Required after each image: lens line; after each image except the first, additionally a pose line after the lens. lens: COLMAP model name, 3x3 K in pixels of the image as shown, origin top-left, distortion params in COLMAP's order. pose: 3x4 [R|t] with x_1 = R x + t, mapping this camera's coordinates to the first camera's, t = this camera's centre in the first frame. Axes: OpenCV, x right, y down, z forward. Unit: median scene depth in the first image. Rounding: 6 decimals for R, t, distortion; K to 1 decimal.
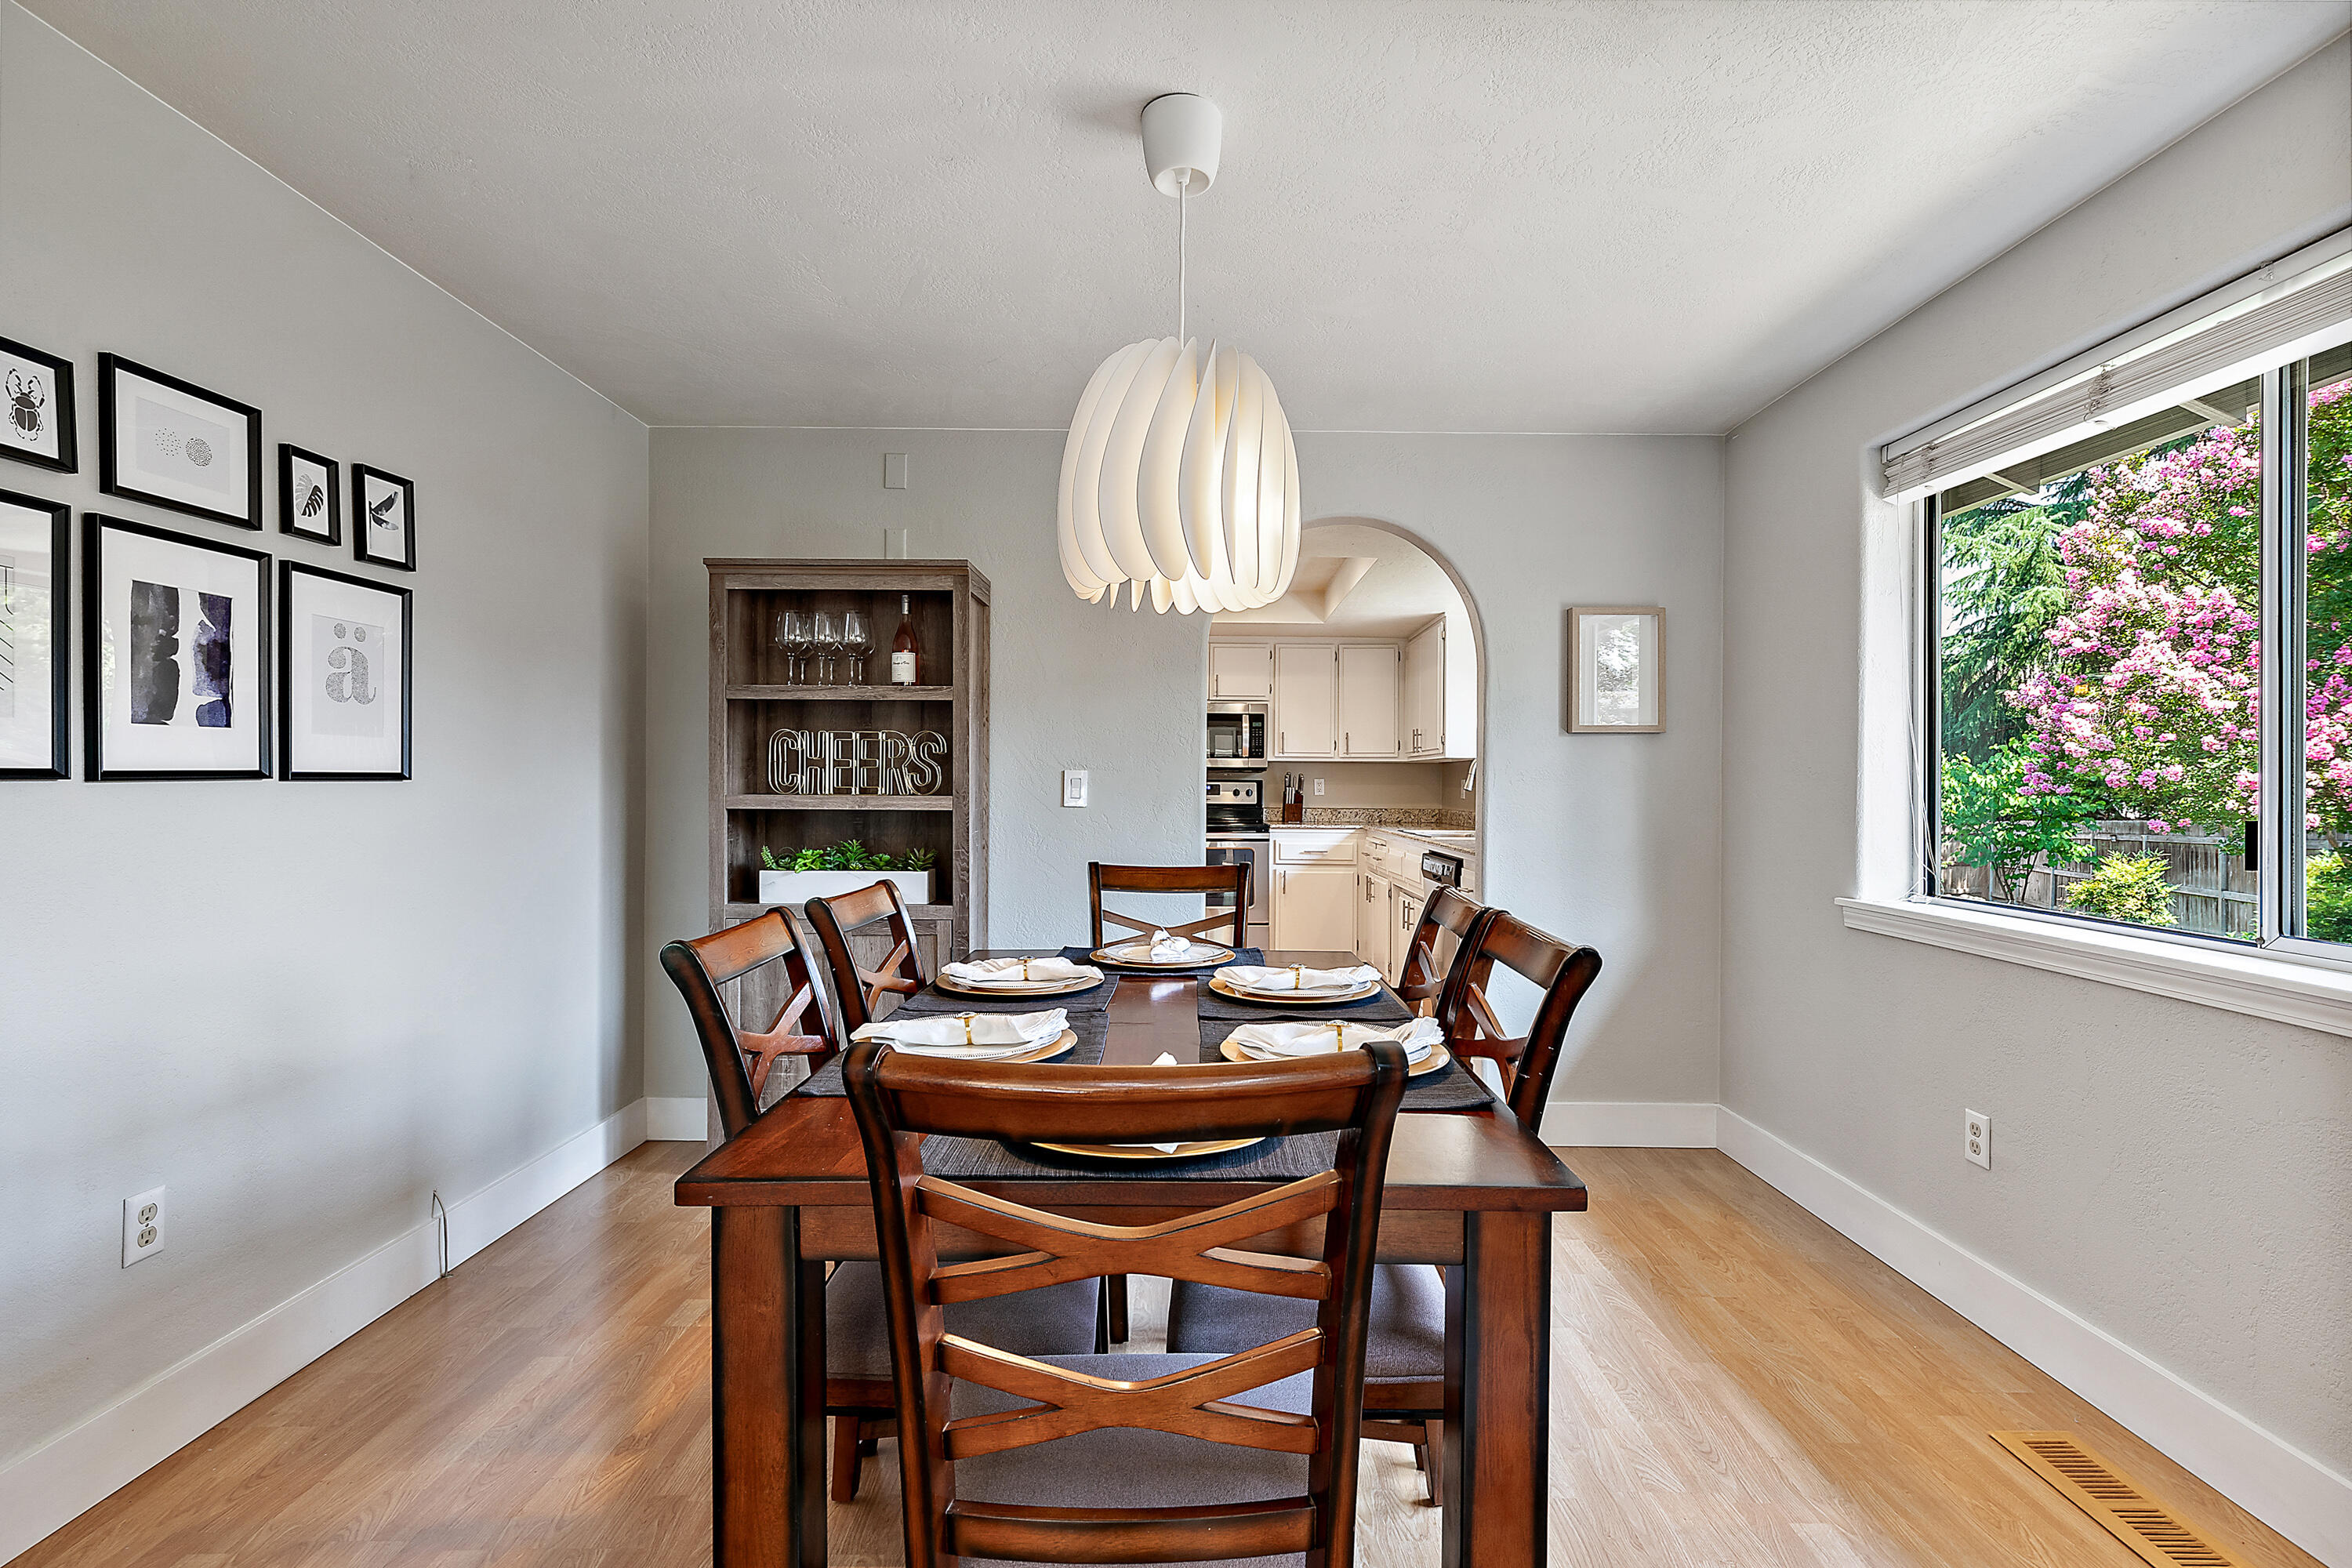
lens RADIAL K [[1067.8, 0, 1176.8], [0, 1067.8, 803.2], [0, 0, 1]] dist [0.004528, -0.000407]
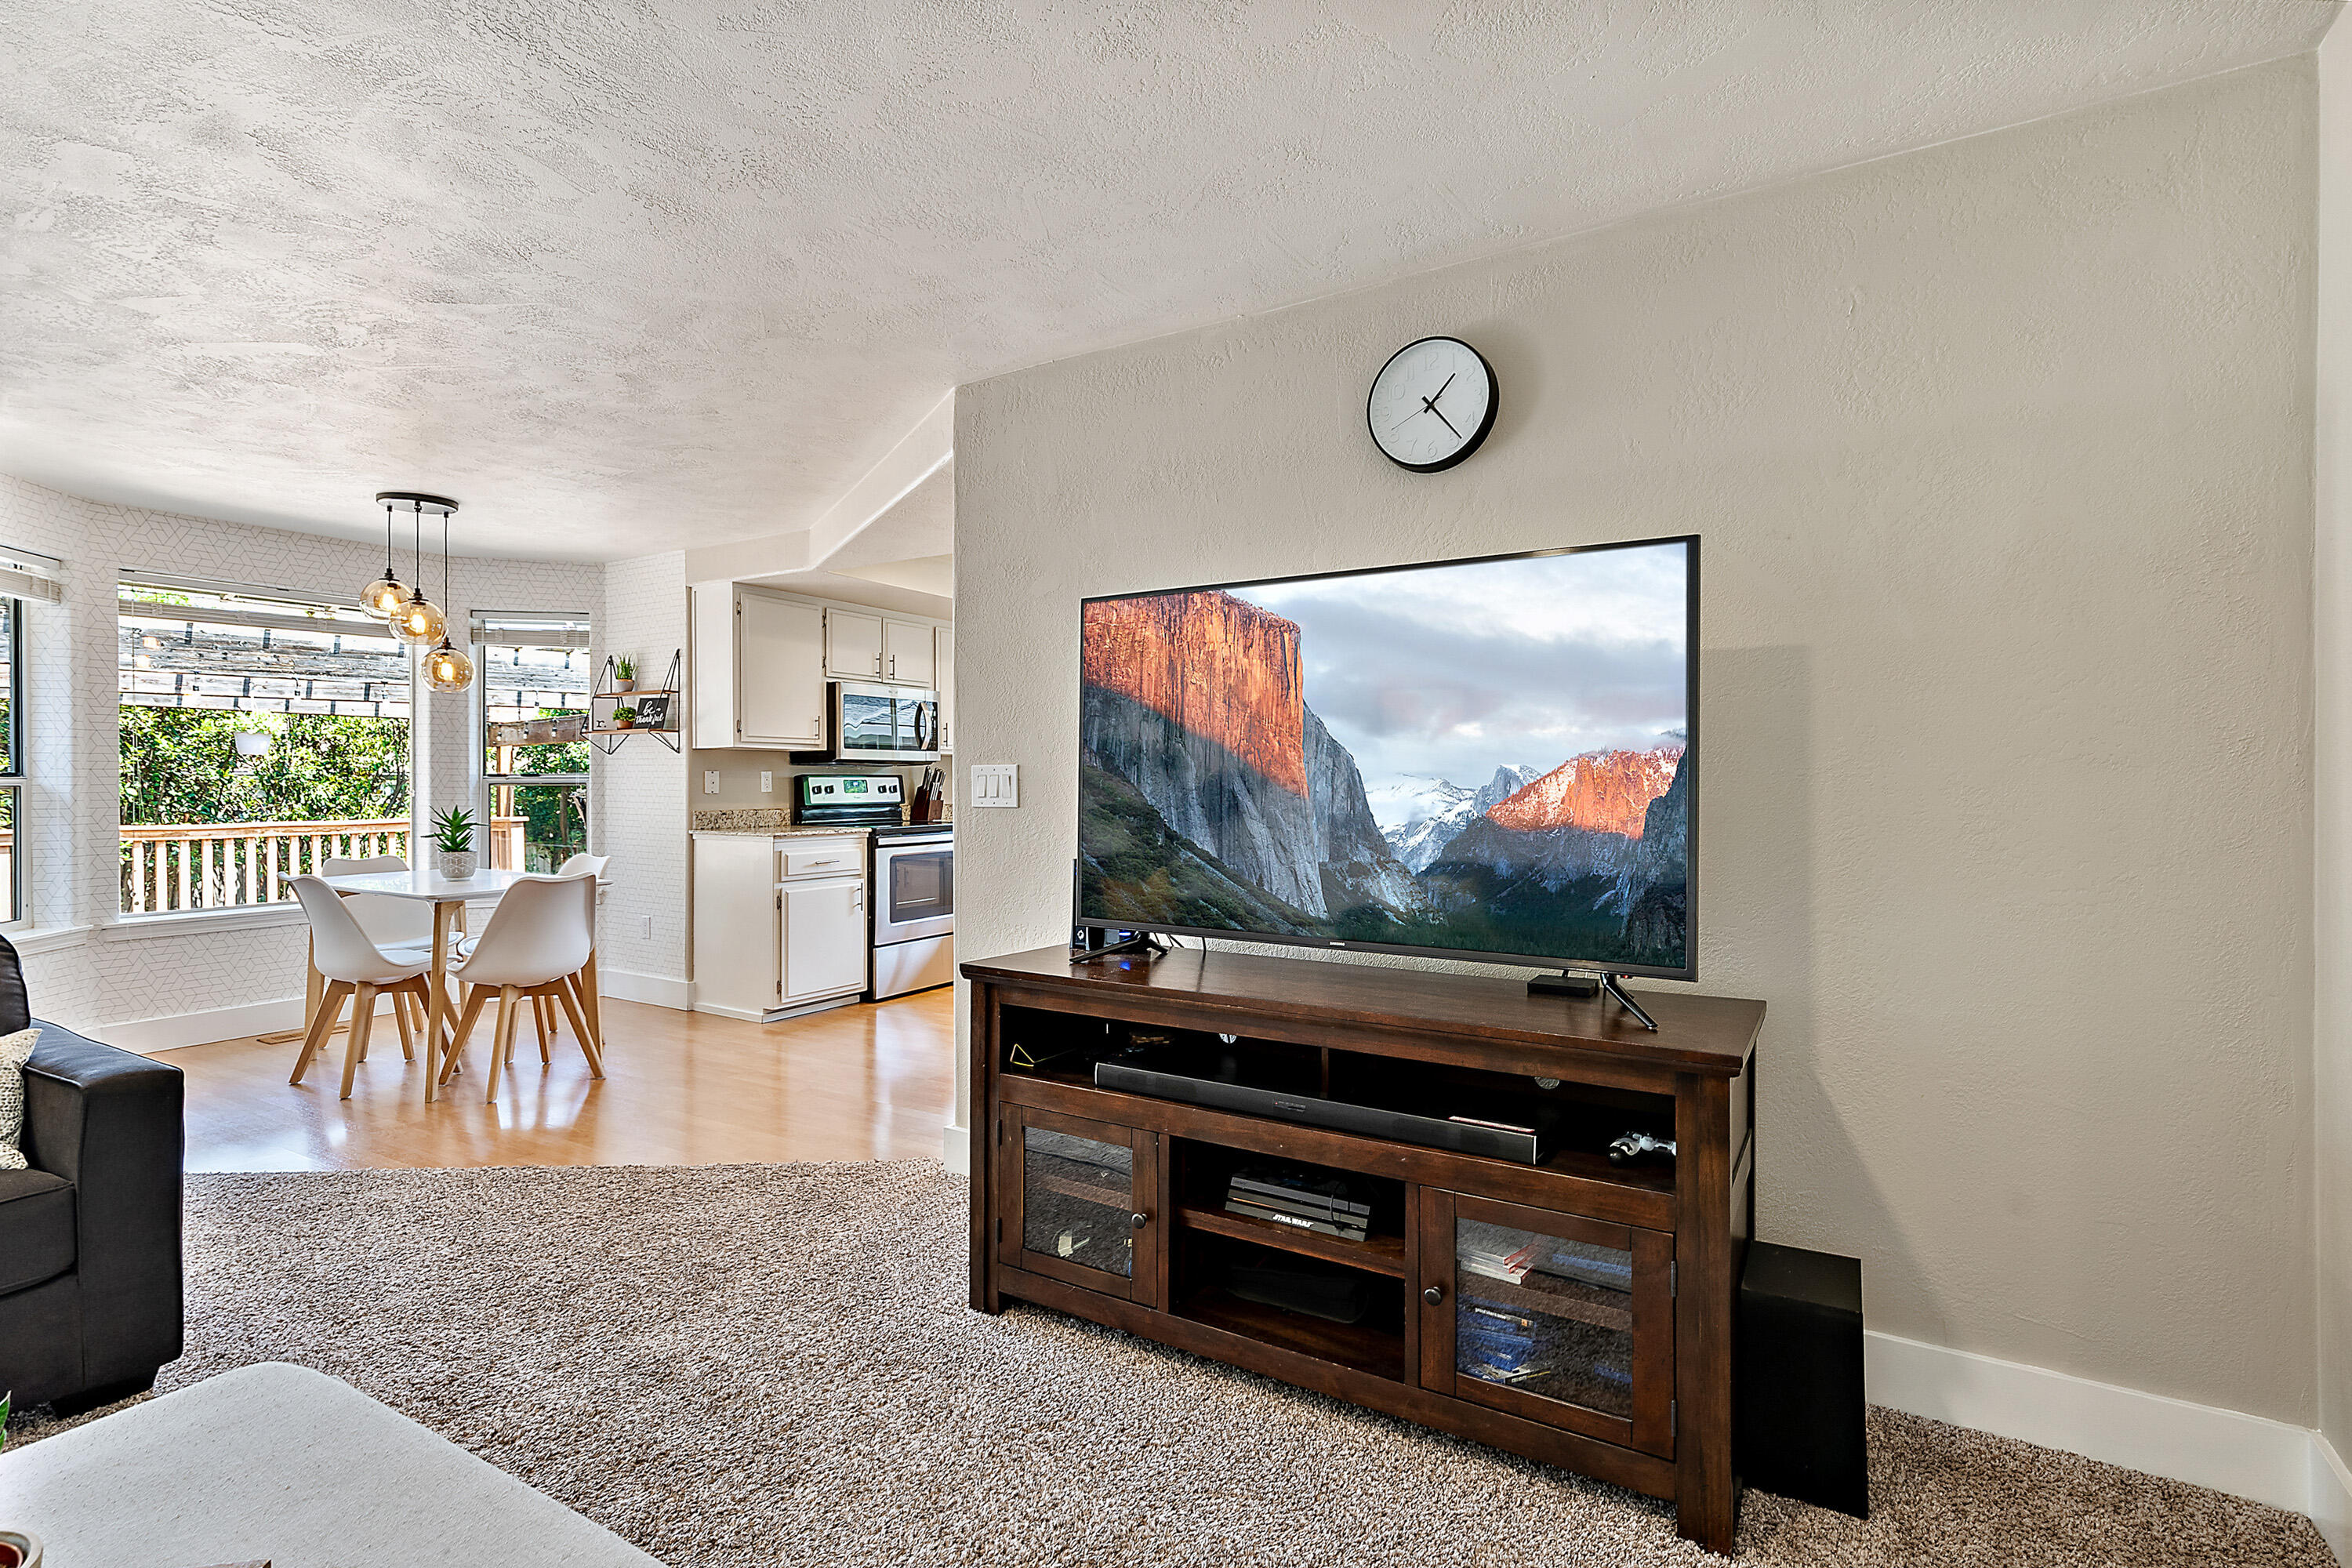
lens RADIAL K [[1114.0, 0, 1170.8], [0, 1114.0, 779.2], [0, 0, 1]] dist [0.010022, -0.001084]
pose [[0.520432, -0.007133, 0.853873, -1.812337], [0.017533, 0.999844, -0.002334, -0.035198], [-0.853723, 0.016186, 0.520476, 0.981582]]
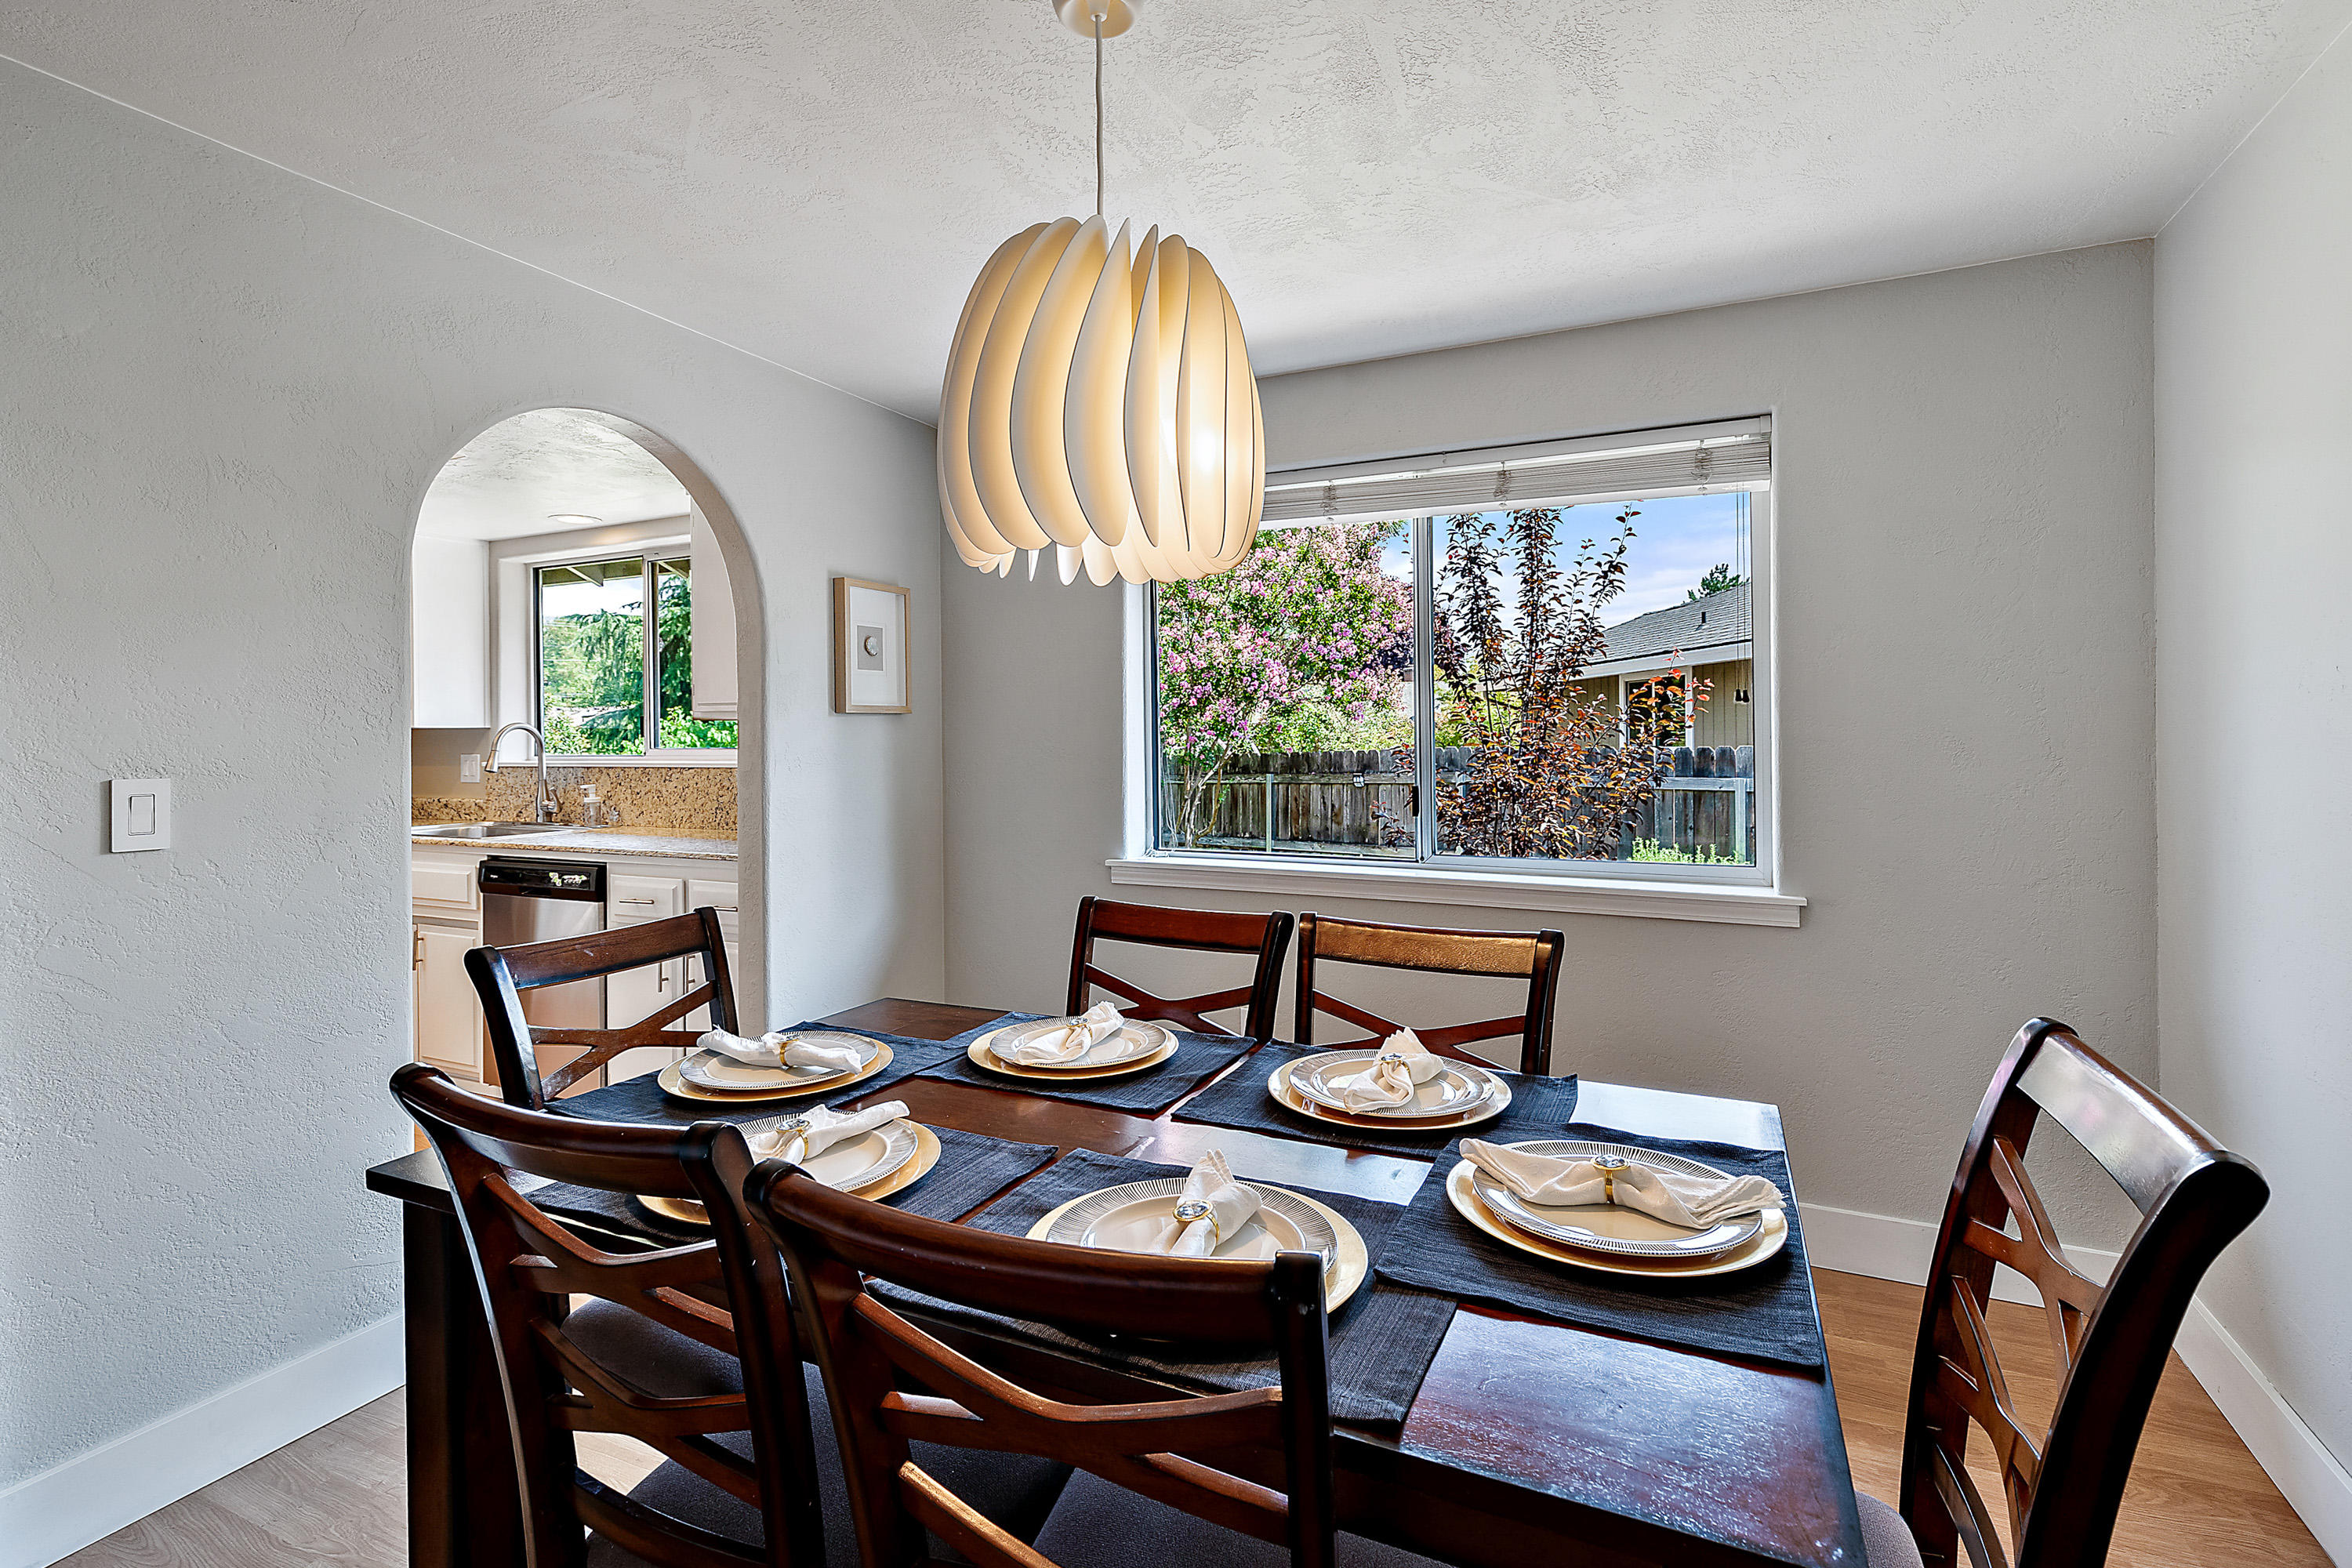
lens RADIAL K [[1093.9, 0, 1183.0], [0, 1093.9, 732.9], [0, 0, 1]] dist [-0.000740, -0.000297]
pose [[0.420012, -0.010486, 0.907458, -0.529023], [0.028324, 0.999598, -0.001559, -0.056935], [-0.907076, 0.026357, 0.420140, 0.497494]]
